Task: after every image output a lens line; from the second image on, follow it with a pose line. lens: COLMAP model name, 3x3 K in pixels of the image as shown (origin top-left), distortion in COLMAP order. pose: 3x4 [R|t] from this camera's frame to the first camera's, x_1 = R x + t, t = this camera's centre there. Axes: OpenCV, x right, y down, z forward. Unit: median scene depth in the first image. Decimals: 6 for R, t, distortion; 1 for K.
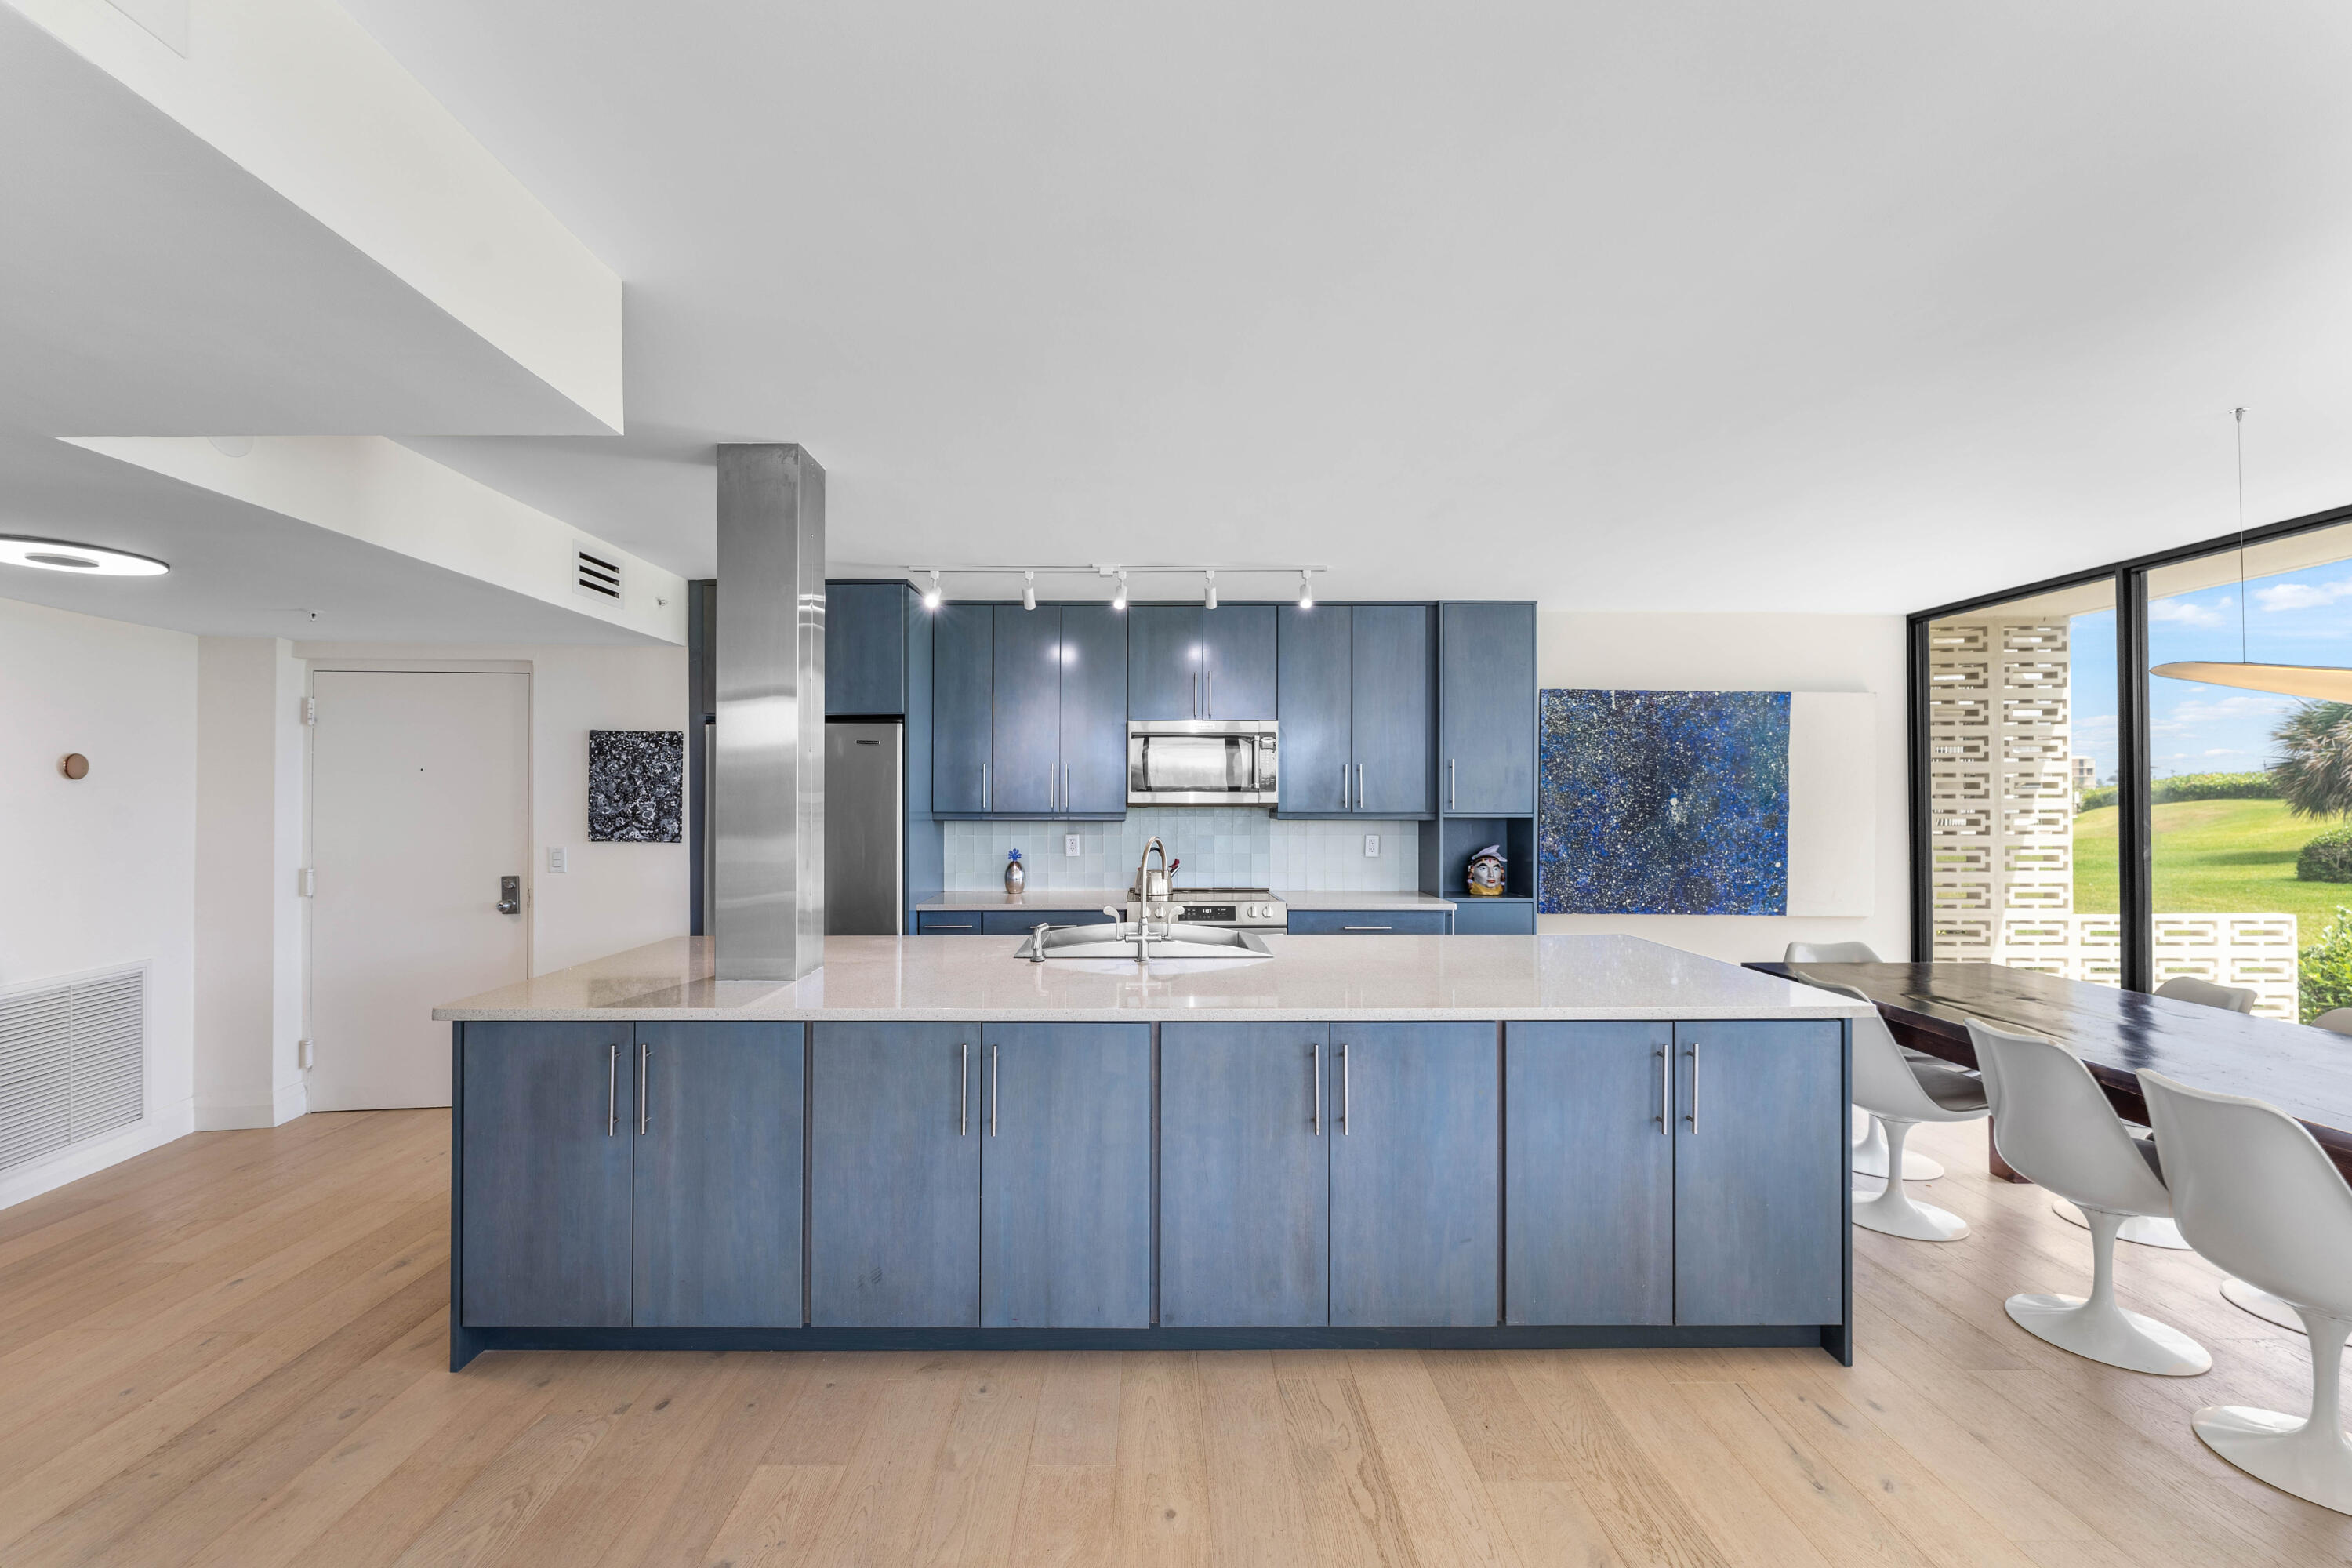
lens RADIAL K [[967.6, 0, 1150.5], [0, 967.6, 799.2], [0, 0, 1]] dist [-0.007795, 0.001912]
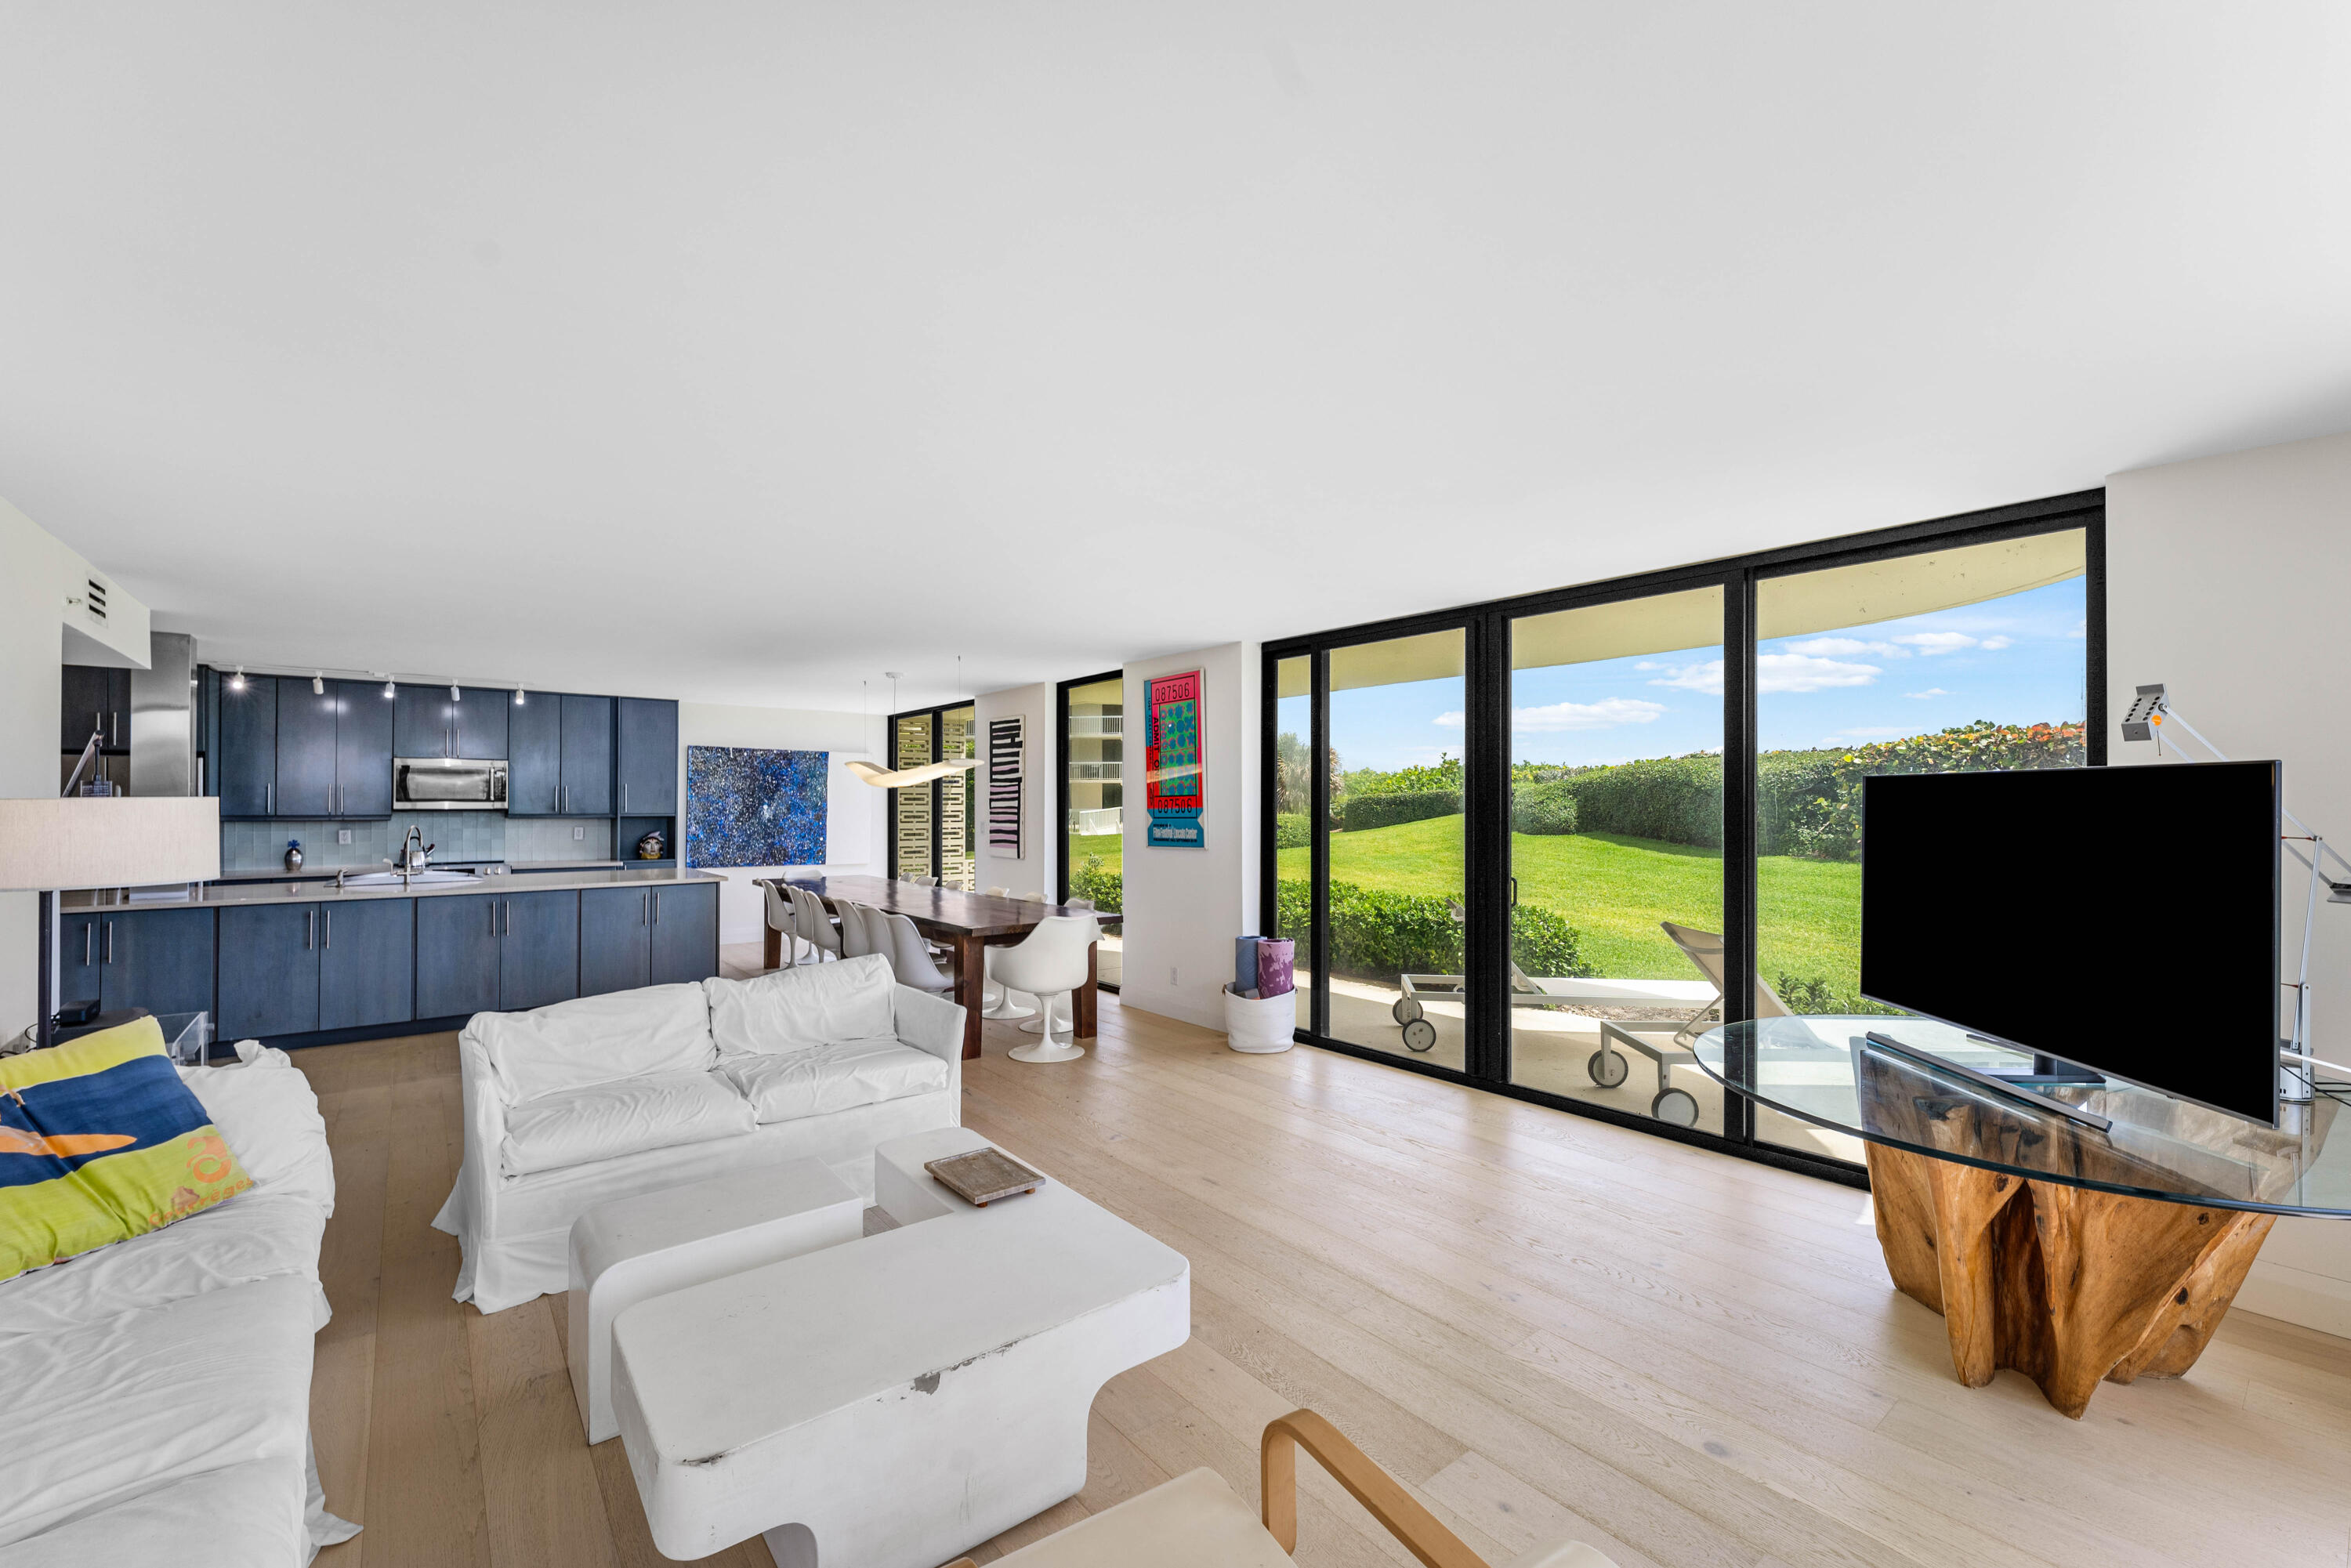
lens RADIAL K [[967.1, 0, 1182.6], [0, 967.1, 790.6], [0, 0, 1]] dist [-0.007795, 0.001912]
pose [[0.778050, 0.008410, 0.628147, -0.009081], [-0.000726, 0.999922, -0.012488, -0.007527], [-0.628202, 0.009260, 0.777995, -1.139089]]
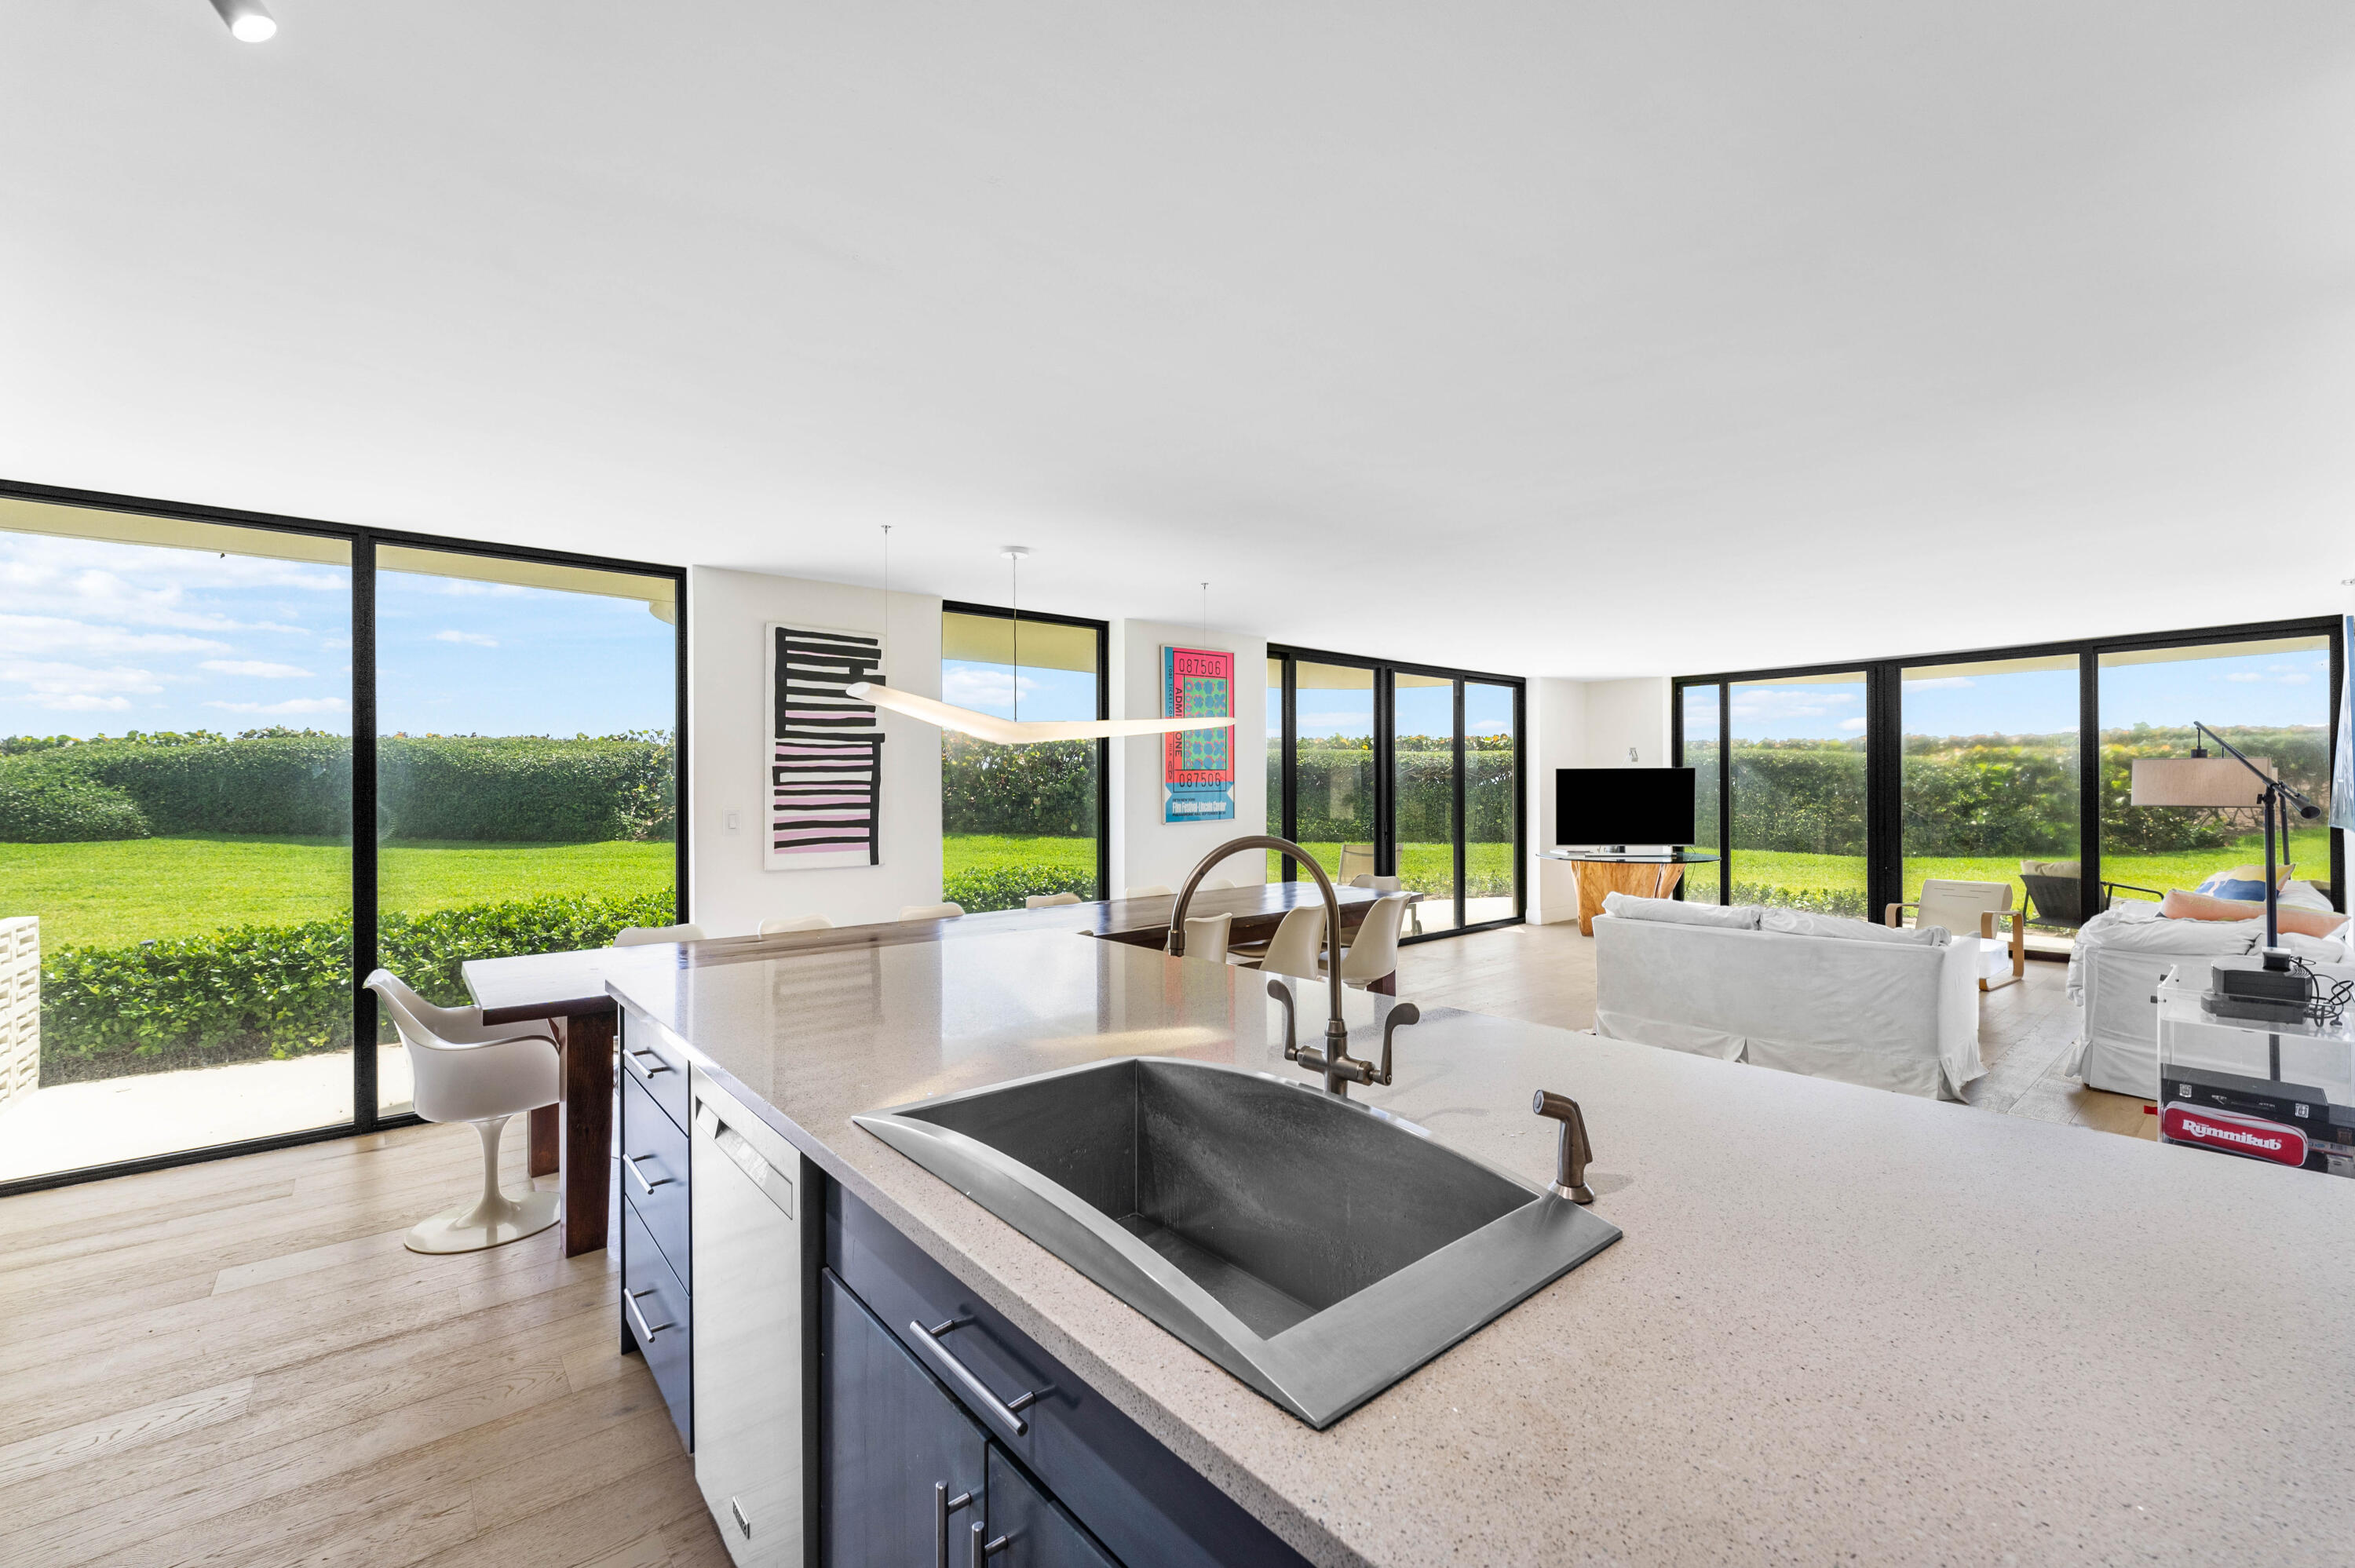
lens RADIAL K [[968.7, 0, 1166.2], [0, 968.7, 774.7], [0, 0, 1]] dist [-0.007795, 0.001912]
pose [[-0.633806, 0.017046, 0.773305, -0.193958], [0.004733, 0.999824, -0.018160, 0.014631], [-0.773478, -0.007850, -0.633775, 0.903320]]
